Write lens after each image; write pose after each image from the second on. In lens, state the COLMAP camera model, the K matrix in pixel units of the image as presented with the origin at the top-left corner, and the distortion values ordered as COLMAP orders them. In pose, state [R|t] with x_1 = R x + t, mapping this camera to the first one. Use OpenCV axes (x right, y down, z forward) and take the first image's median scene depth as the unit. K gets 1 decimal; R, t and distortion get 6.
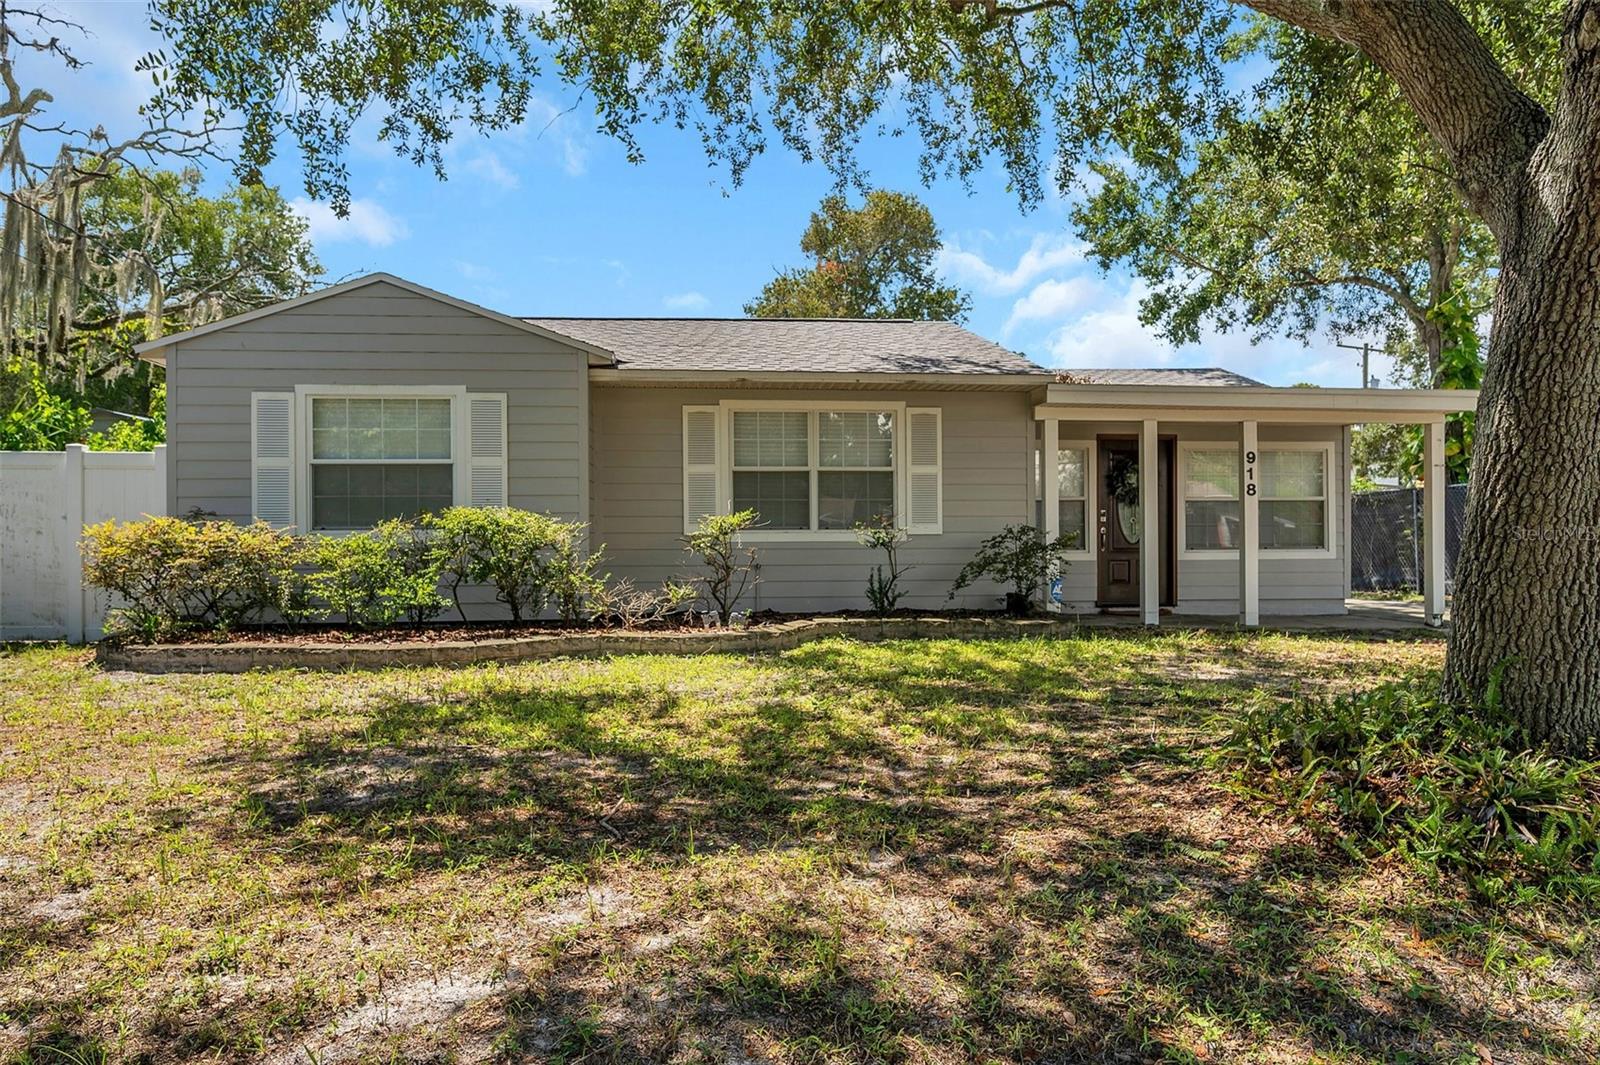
lens RADIAL K [[1028.9, 0, 798.5], [0, 1028.9, 539.2], [0, 0, 1]] dist [0.001953, -0.001703]
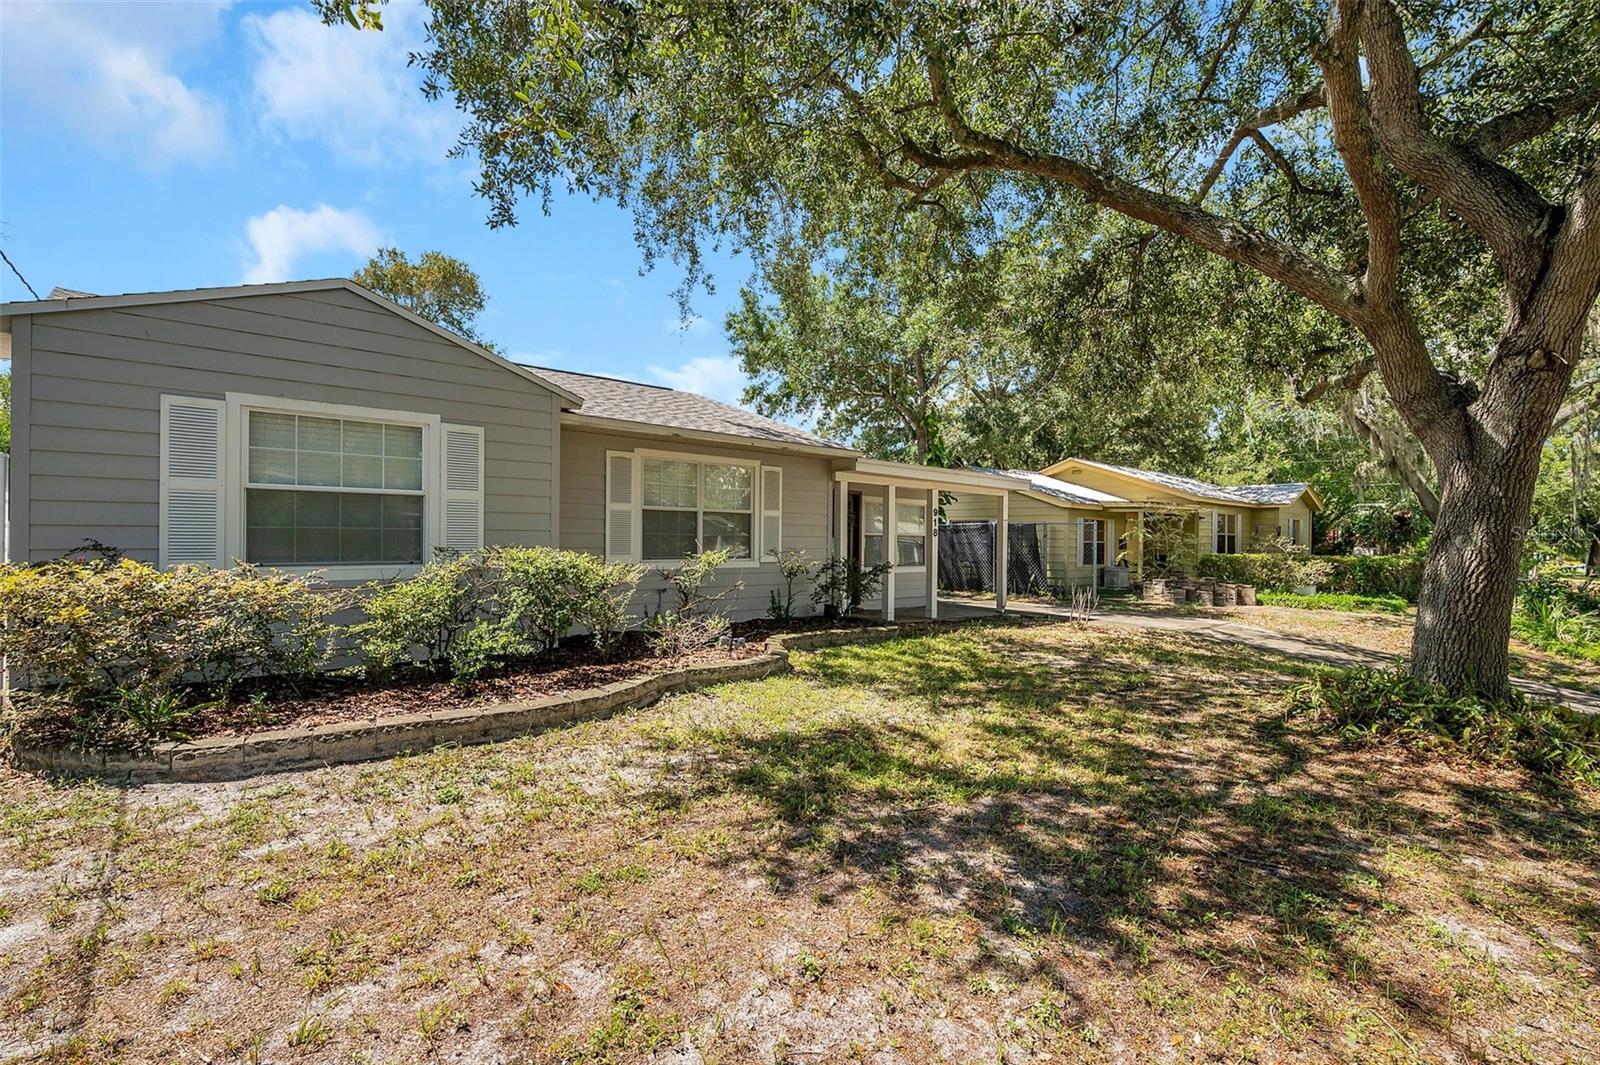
lens RADIAL K [[733.6, 0, 804.2], [0, 733.6, 532.5], [0, 0, 1]] dist [0.000630, -0.000654]
pose [[0.803304, 0.019737, 0.595242, -0.449531], [-0.016867, 0.999804, -0.010388, -0.037368], [-0.595330, -0.001695, 0.803479, 0.239949]]
